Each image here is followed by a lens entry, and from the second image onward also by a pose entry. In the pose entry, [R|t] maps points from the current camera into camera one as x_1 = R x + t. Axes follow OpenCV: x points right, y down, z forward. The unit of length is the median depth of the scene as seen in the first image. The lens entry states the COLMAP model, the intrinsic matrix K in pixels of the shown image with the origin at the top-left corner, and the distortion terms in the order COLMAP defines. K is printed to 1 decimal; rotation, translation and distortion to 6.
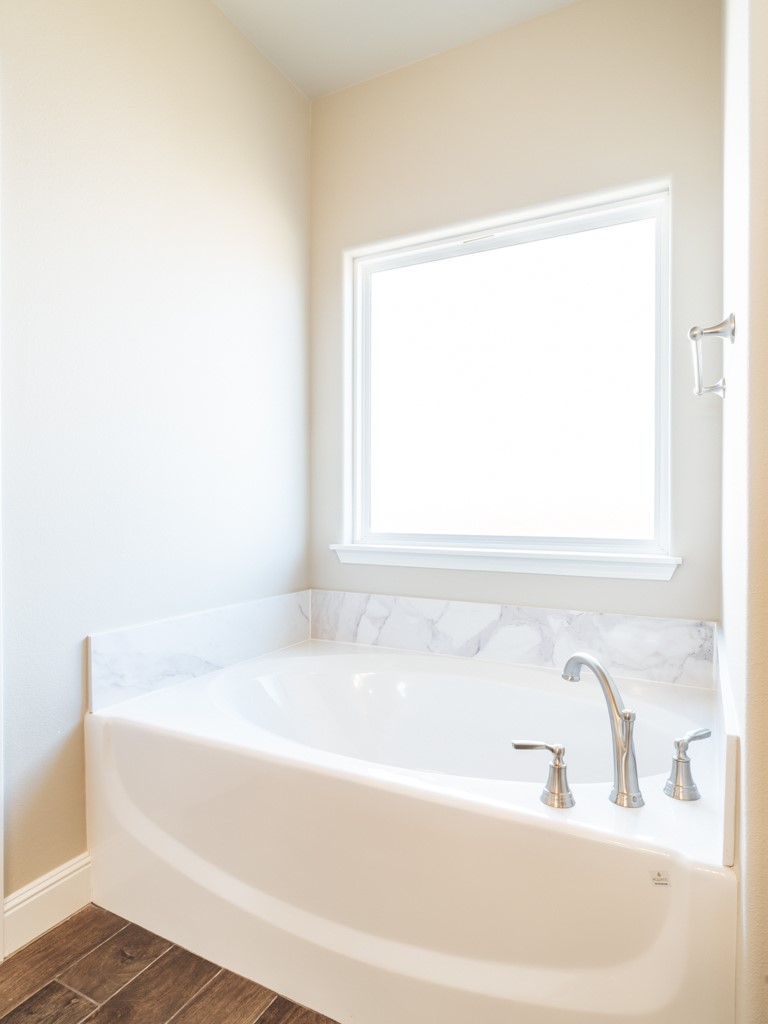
lens RADIAL K [[610.6, 0, 382.9], [0, 610.6, 509.6], [0, 0, 1]] dist [-0.002710, -0.001300]
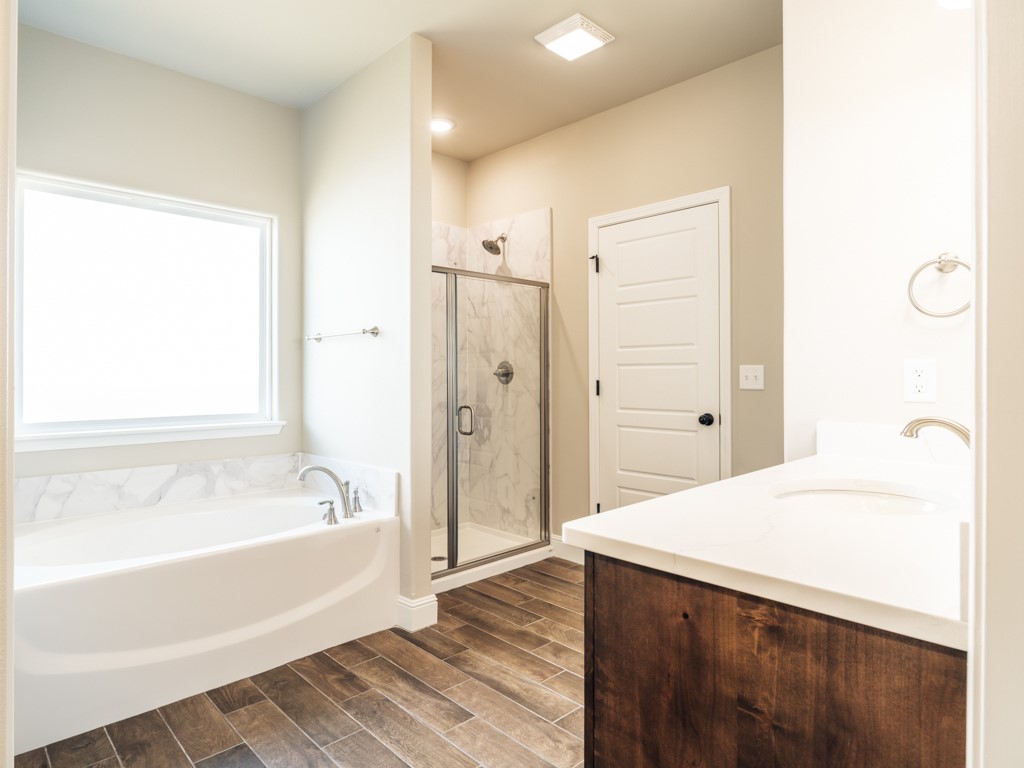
lens RADIAL K [[610.6, 0, 513.5], [0, 610.6, 380.2], [0, 0, 1]] dist [-0.002710, -0.001300]
pose [[0.275373, -0.004743, 0.961326, -0.953936], [0.012294, 0.999923, 0.001412, -0.036187], [-0.961259, 0.011429, 0.275410, -0.175750]]
